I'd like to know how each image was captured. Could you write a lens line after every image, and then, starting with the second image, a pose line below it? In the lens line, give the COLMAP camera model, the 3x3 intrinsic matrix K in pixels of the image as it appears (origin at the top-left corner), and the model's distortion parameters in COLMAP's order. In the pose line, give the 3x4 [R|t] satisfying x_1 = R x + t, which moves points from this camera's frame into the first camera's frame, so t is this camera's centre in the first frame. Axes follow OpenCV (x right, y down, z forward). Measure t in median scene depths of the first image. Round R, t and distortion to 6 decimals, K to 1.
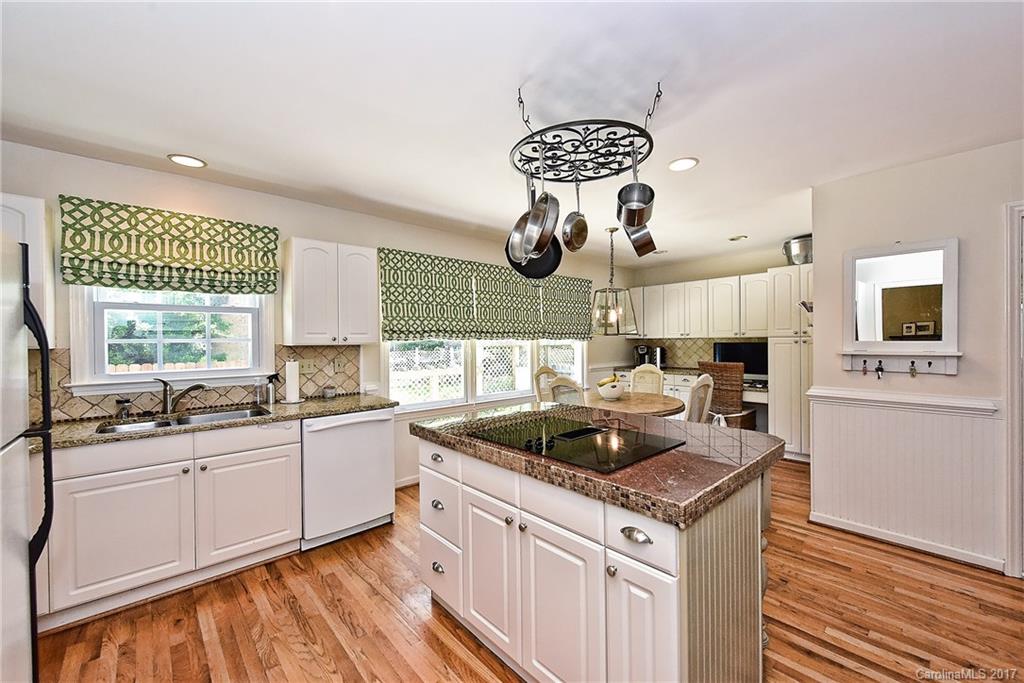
lens RADIAL K [[409.0, 0, 511.1], [0, 409.0, 342.6], [0, 0, 1]] dist [0.001595, 0.000062]
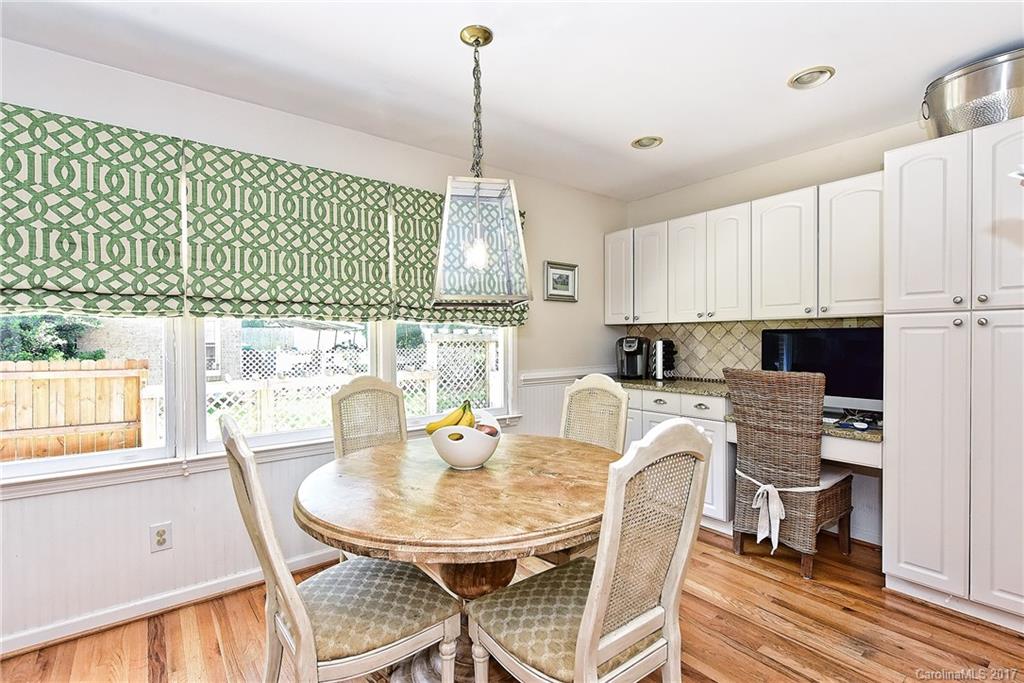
lens RADIAL K [[481.4, 0, 513.5], [0, 481.4, 341.8], [0, 0, 1]] dist [-0.000239, -0.000445]
pose [[0.997230, 0.004086, -0.074264, 0.271676], [-0.003864, 0.999988, 0.003130, 0.015748], [0.074276, -0.002834, 0.997234, 0.455700]]
